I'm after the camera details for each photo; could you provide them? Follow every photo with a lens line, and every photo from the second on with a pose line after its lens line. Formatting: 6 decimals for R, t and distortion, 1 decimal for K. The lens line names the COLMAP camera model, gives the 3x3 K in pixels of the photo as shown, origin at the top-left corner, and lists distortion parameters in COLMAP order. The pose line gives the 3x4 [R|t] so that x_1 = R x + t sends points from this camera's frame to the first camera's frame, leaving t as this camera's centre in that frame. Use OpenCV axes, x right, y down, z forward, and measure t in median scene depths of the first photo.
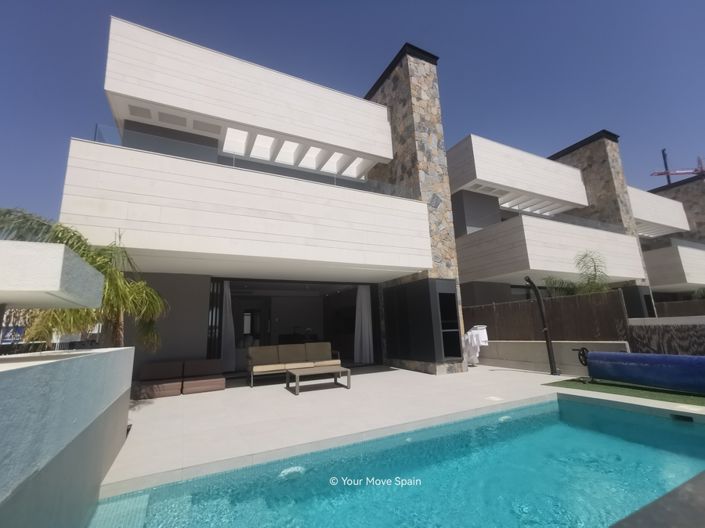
lens RADIAL K [[326.8, 0, 352.5], [0, 326.8, 264.0], [0, 0, 1]] dist [-0.002060, 0.007296]
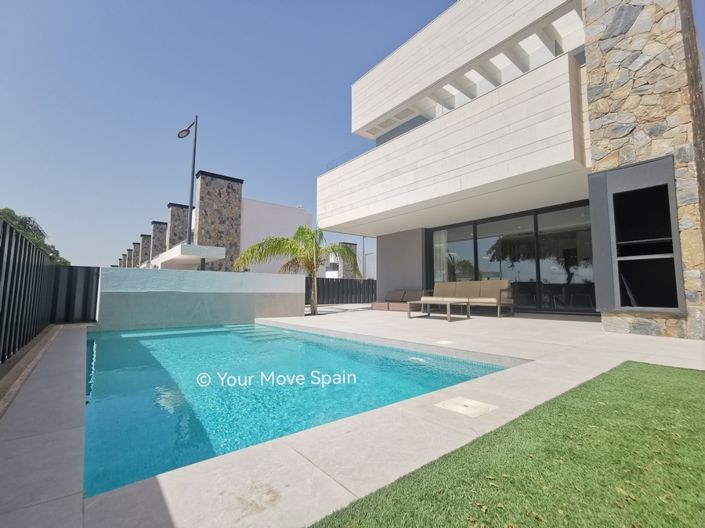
lens RADIAL K [[326.8, 0, 352.5], [0, 326.8, 264.0], [0, 0, 1]] dist [-0.002060, 0.007296]
pose [[0.202193, -0.048033, -0.978167, 0.750154], [0.187647, 0.982191, -0.009442, 0.133428], [0.961201, -0.181641, 0.207605, 0.443442]]
